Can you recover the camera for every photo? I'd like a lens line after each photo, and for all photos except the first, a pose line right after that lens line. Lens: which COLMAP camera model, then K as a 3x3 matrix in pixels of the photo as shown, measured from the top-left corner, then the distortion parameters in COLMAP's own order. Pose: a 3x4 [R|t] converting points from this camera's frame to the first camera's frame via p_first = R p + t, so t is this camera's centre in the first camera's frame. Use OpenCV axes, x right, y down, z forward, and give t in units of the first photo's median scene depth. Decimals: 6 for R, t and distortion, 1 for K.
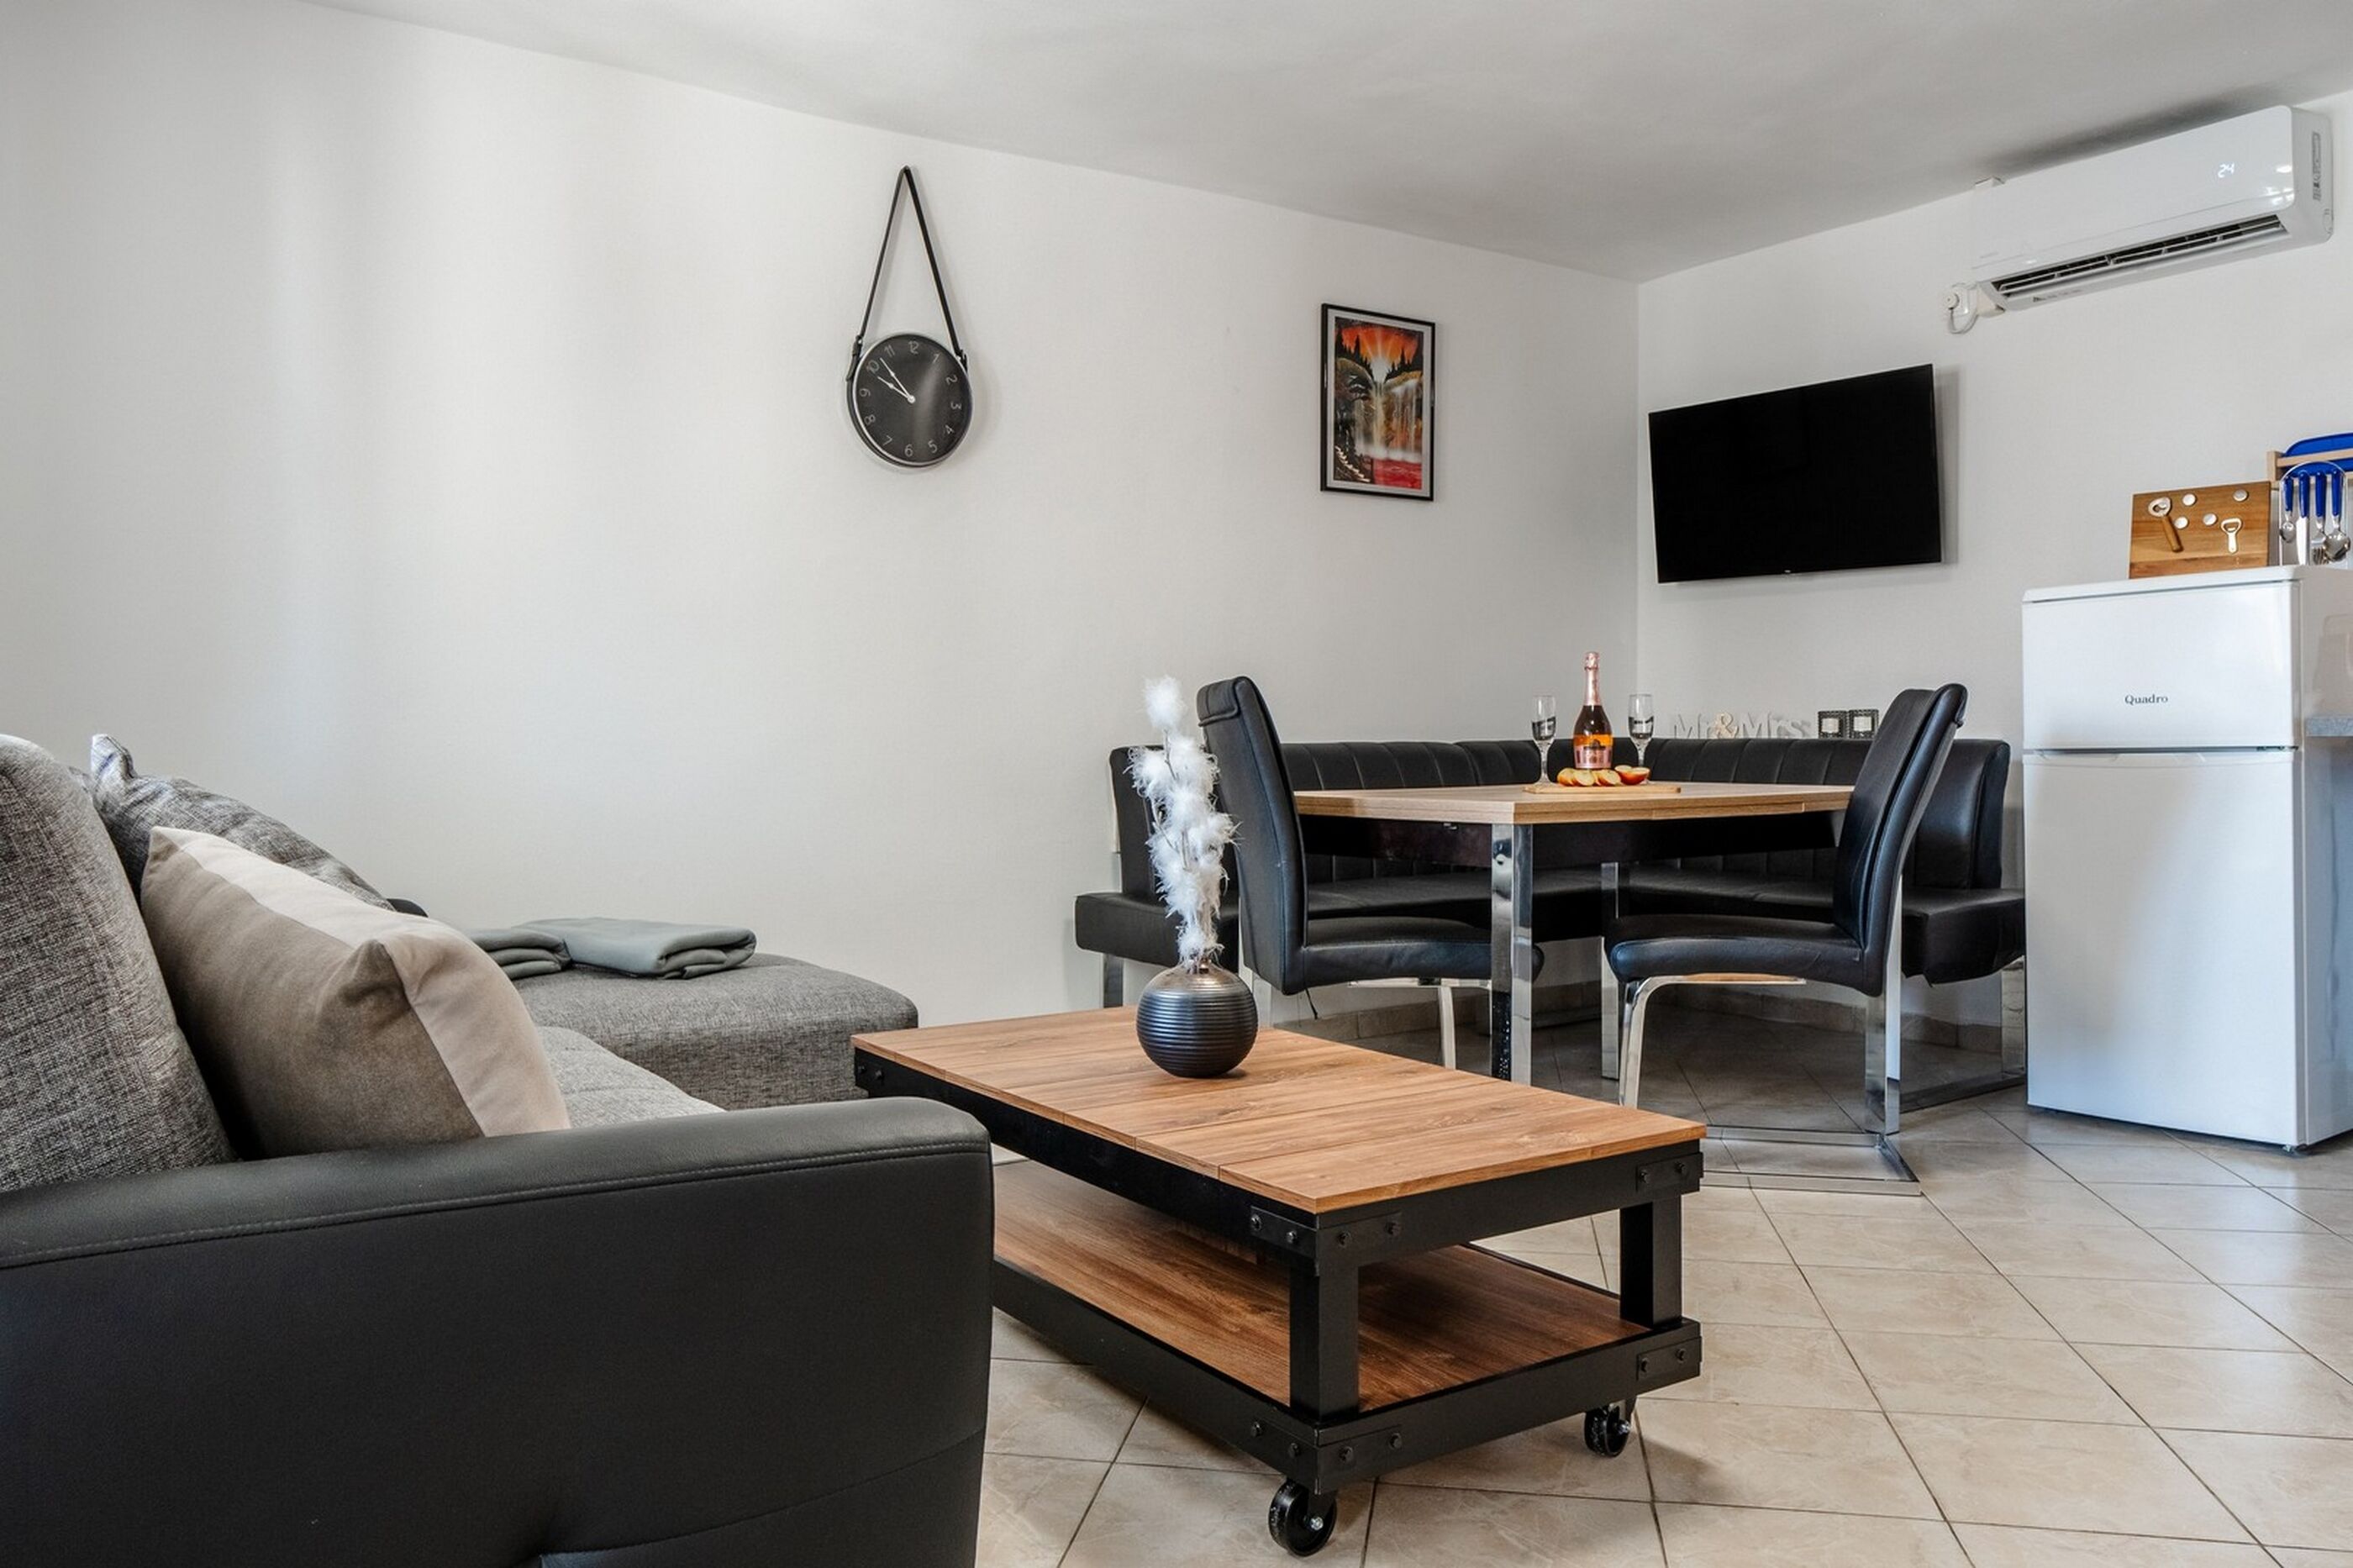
lens RADIAL K [[1695.9, 0, 1176.5], [0, 1695.9, 784.0], [0, 0, 1]] dist [-0.001044, -0.004802]
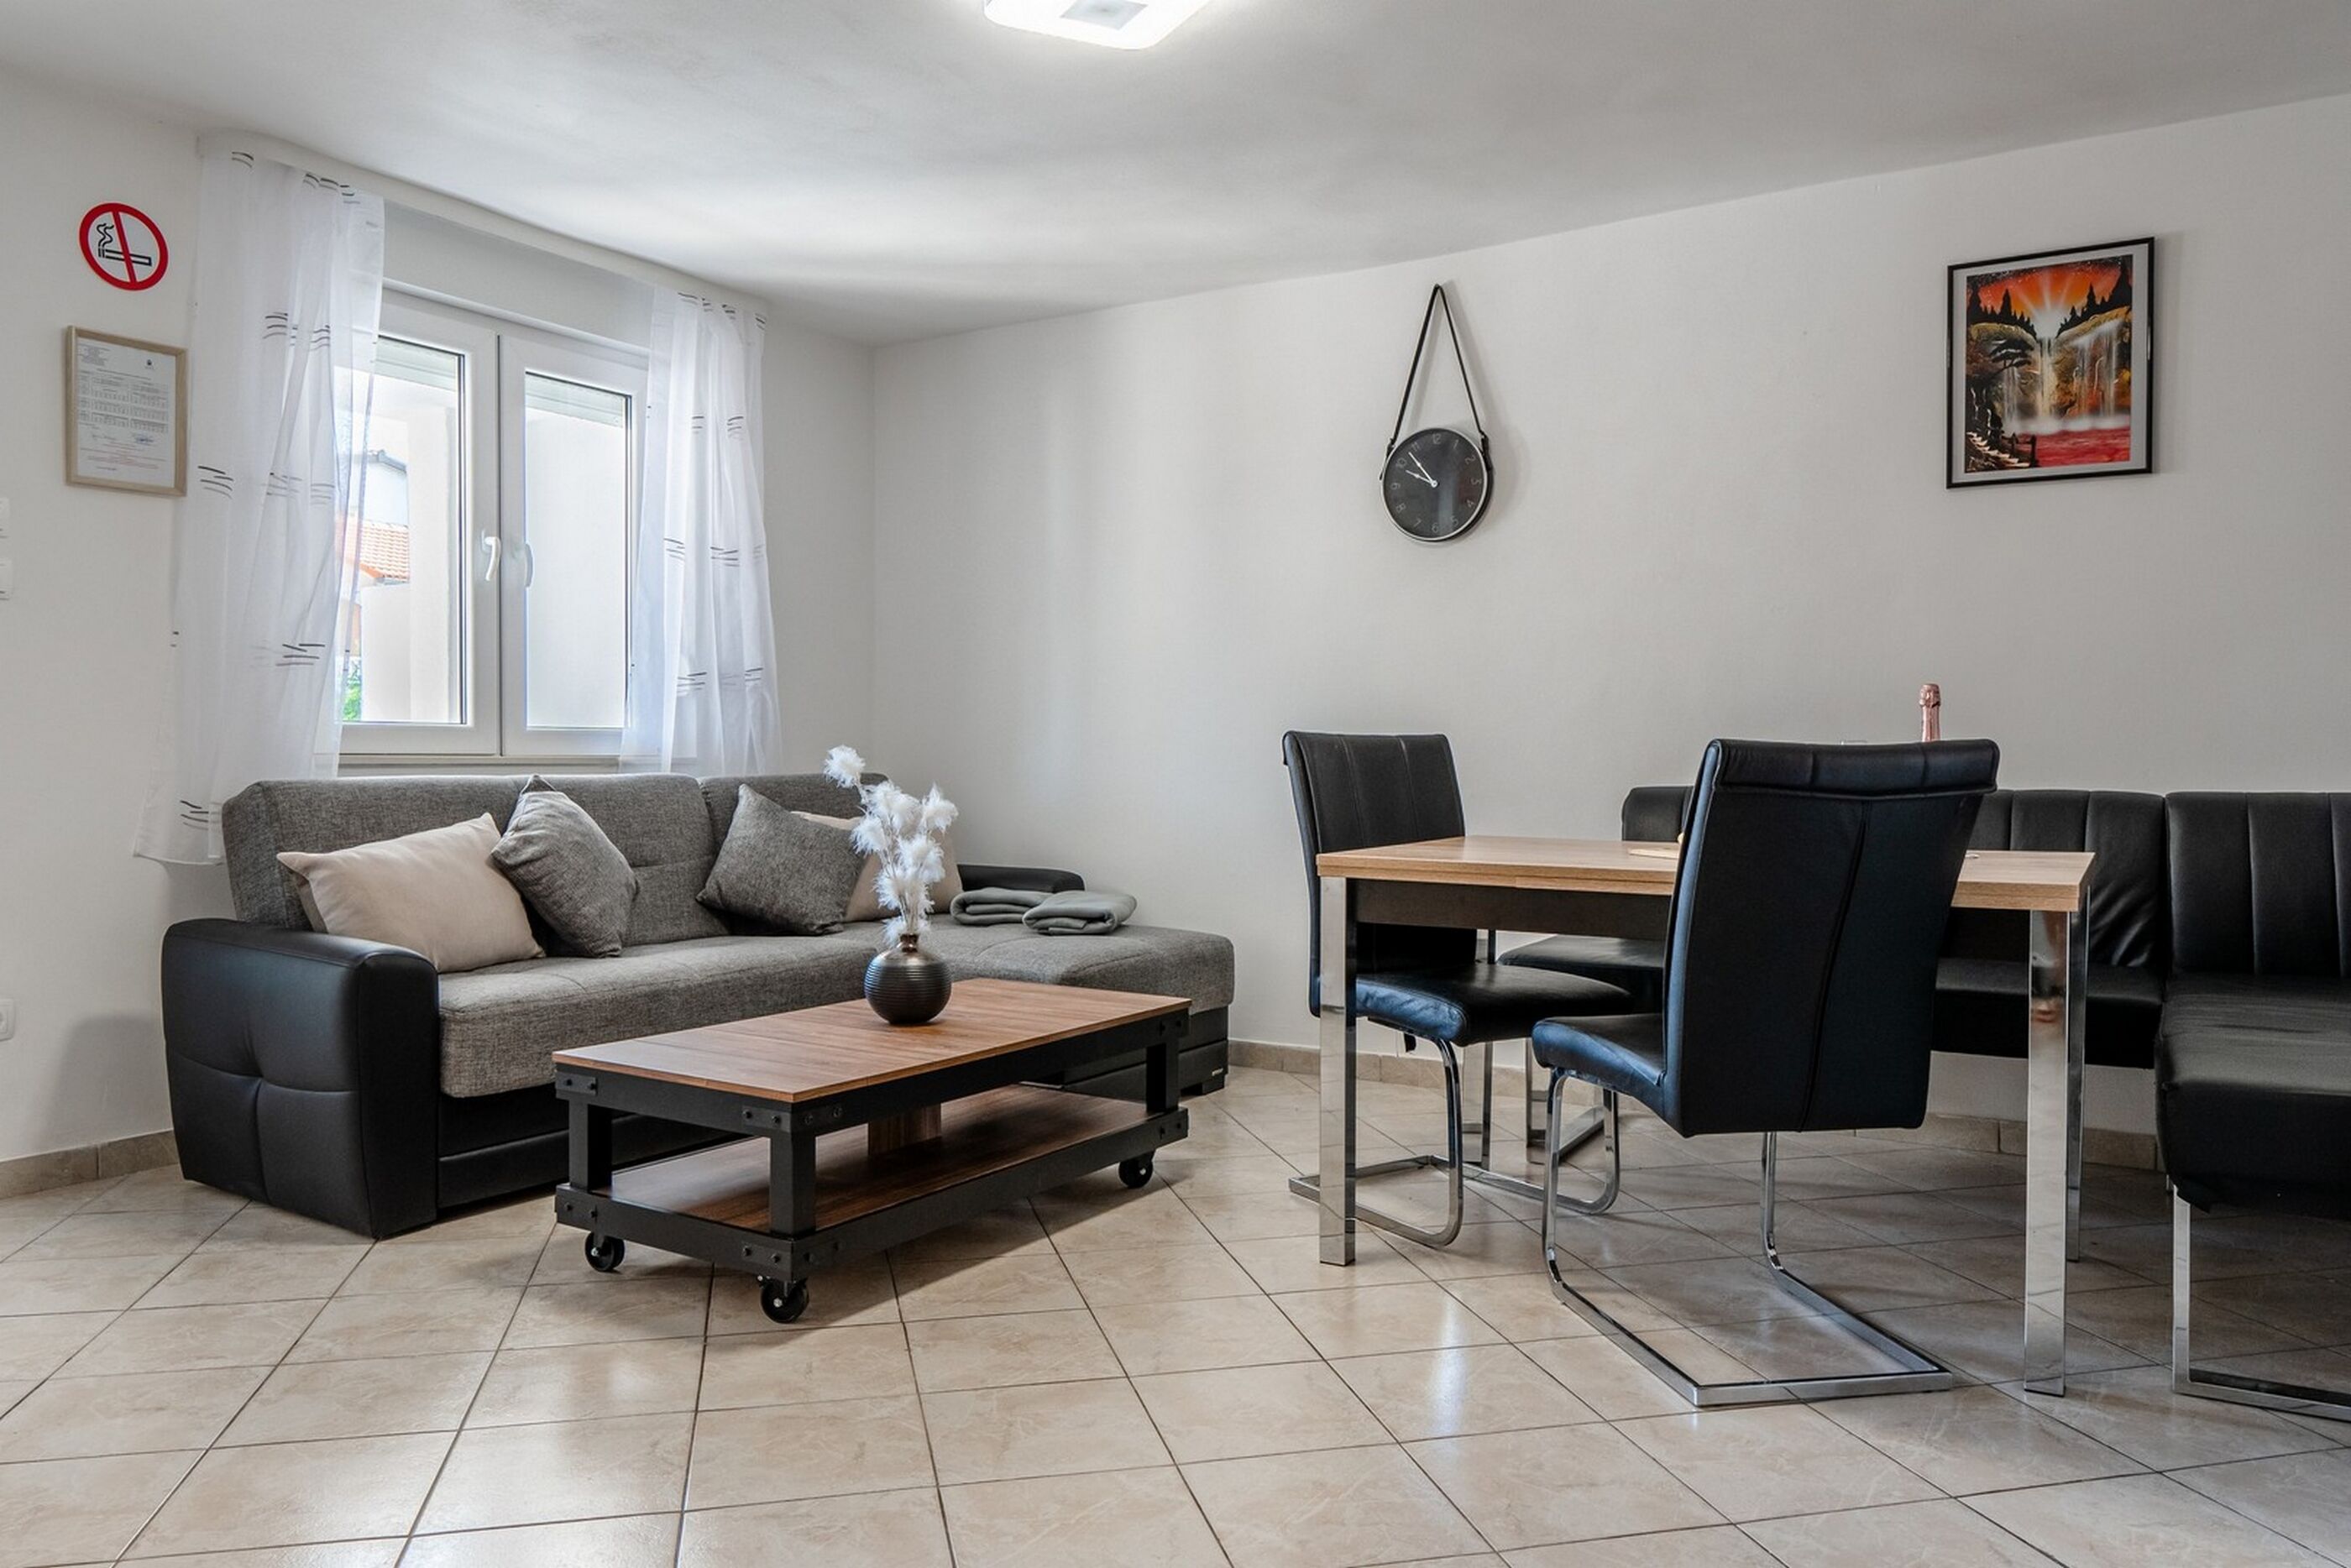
lens RADIAL K [[1656.7, 0, 1175.5], [0, 1656.7, 784.0], [0, 0, 1]] dist [-0.000963, 0.000113]
pose [[0.399857, 0.027280, -0.916171, 0.833766], [-0.028053, 0.999453, 0.017516, -0.036654], [0.916148, 0.018697, 0.400404, 0.391441]]
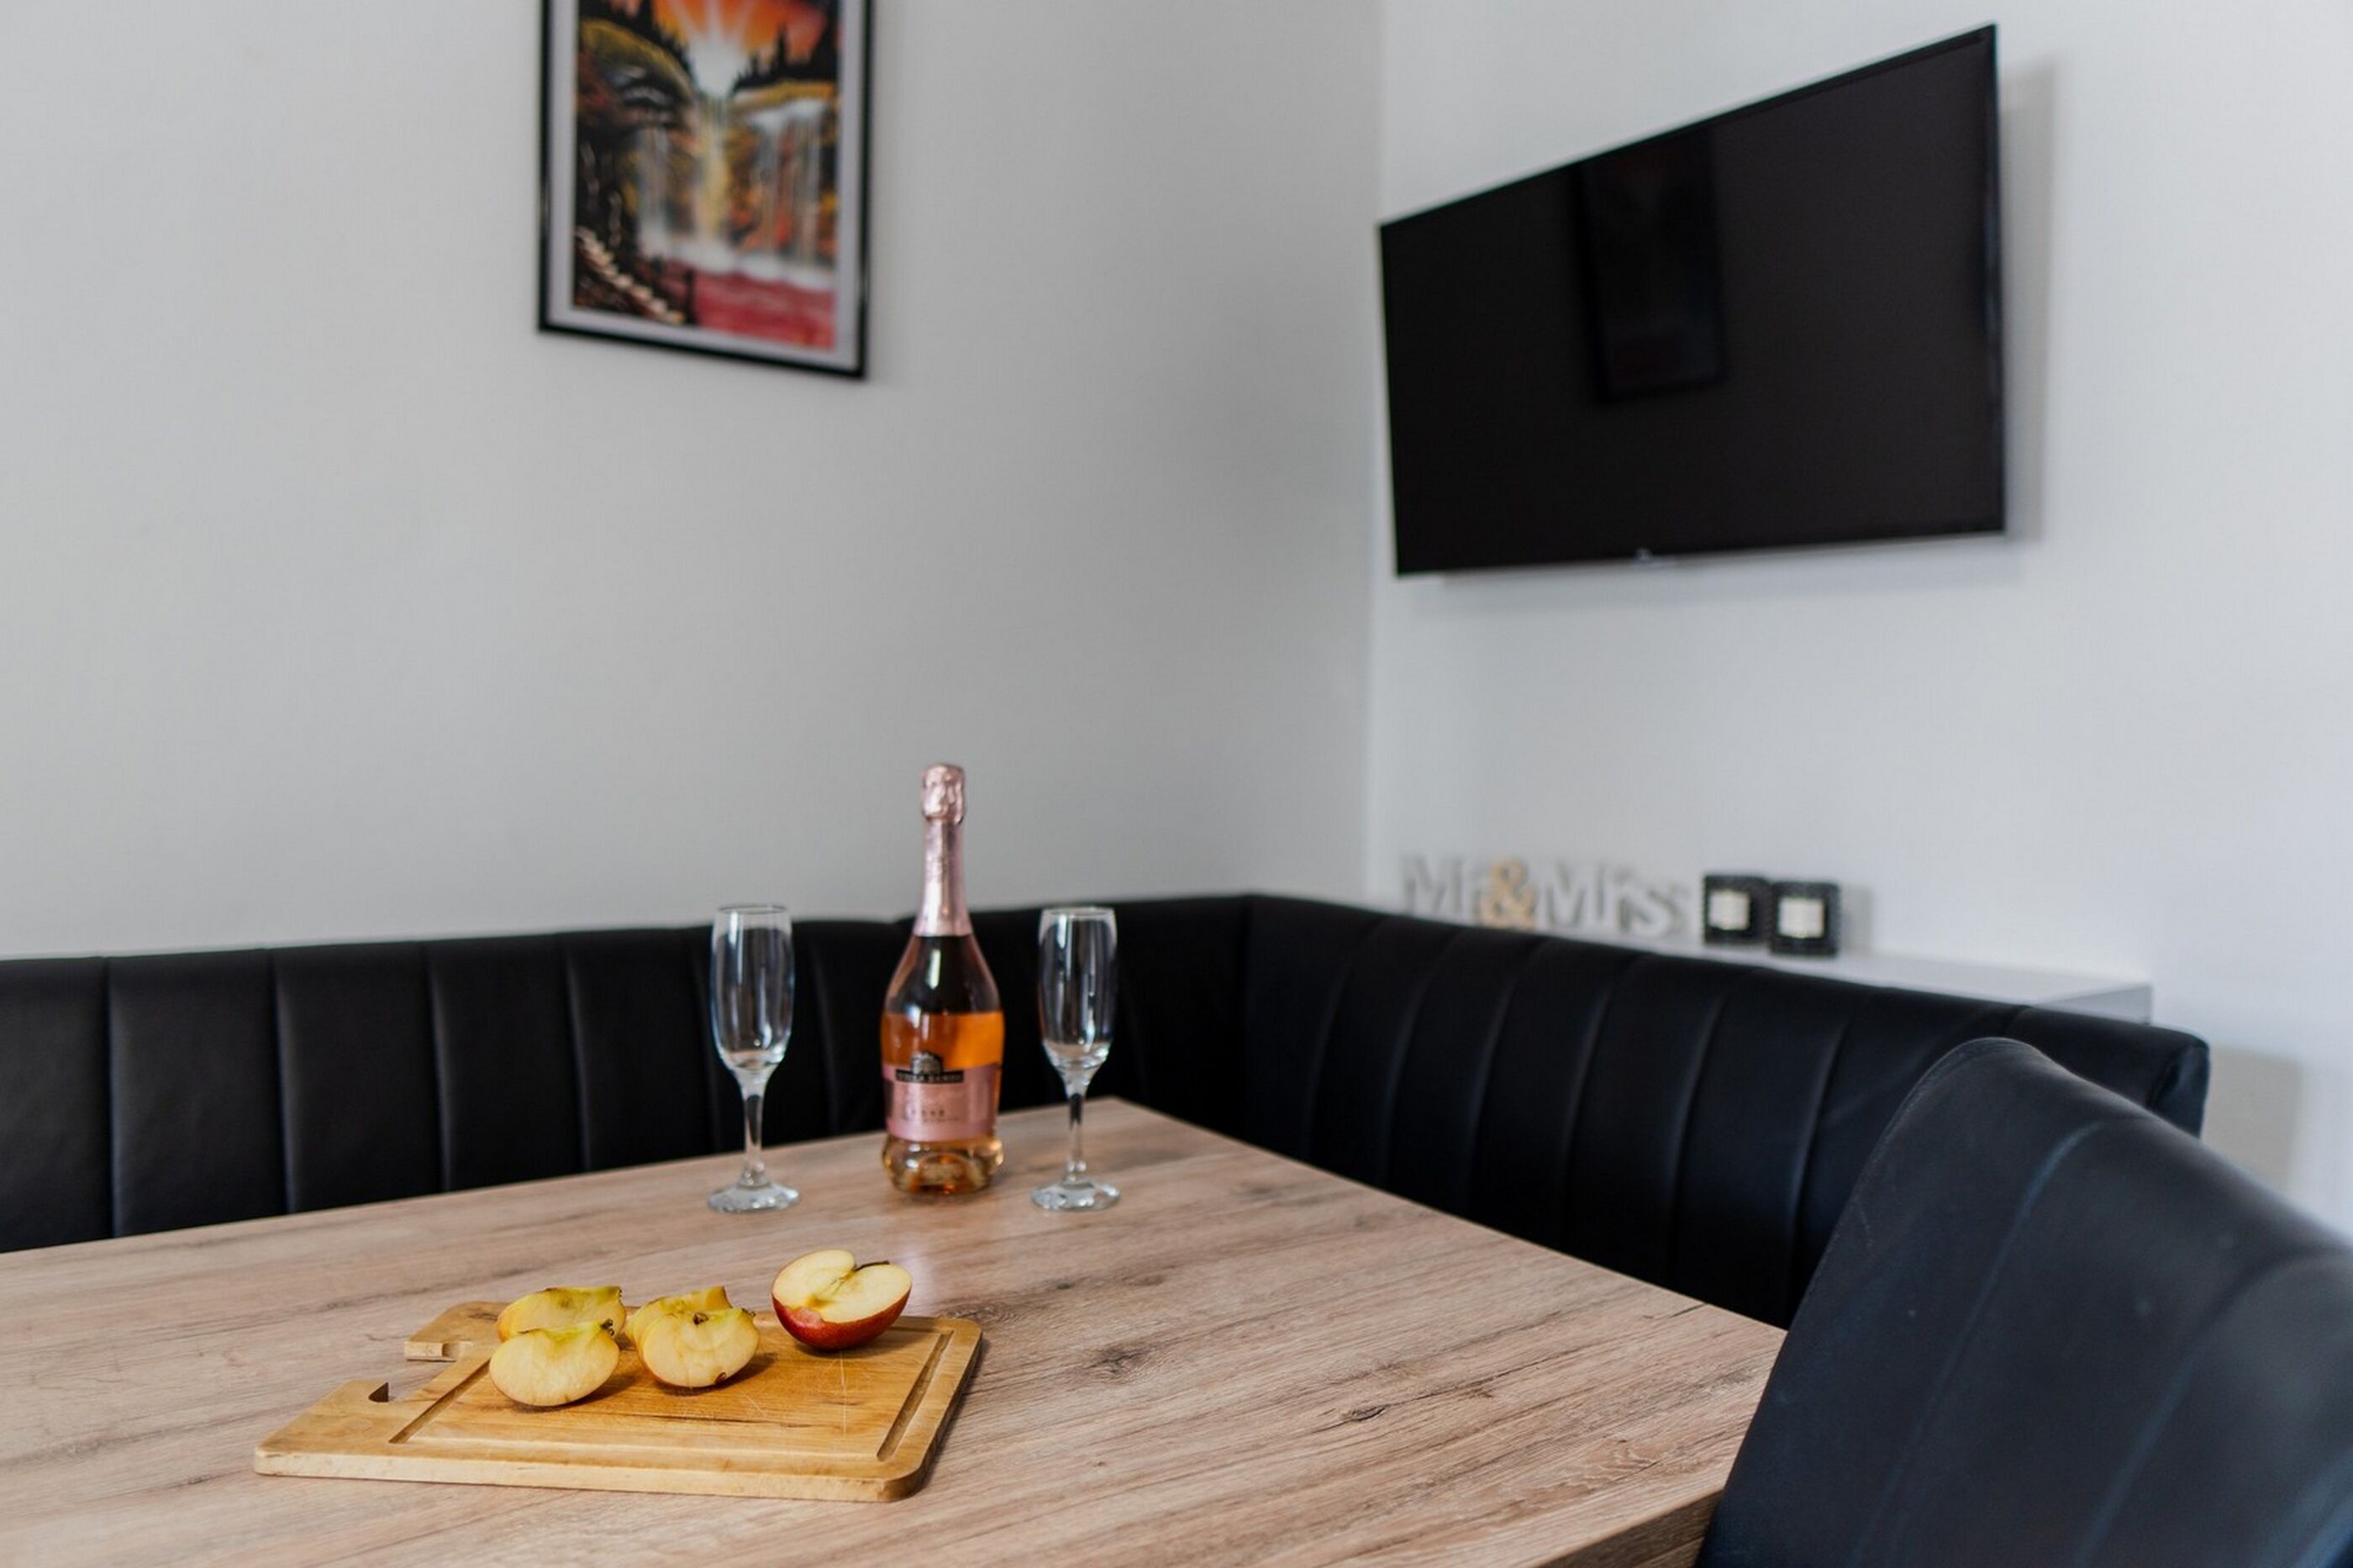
lens RADIAL K [[1632.3, 0, 1170.2], [0, 1632.3, 786.4], [0, 0, 1]] dist [-0.005733, -0.000432]
pose [[0.999690, 0.024355, 0.005098, 0.295397], [-0.024356, 0.999703, 0.000305, -0.077024], [-0.005089, -0.000429, 0.999987, 0.717749]]
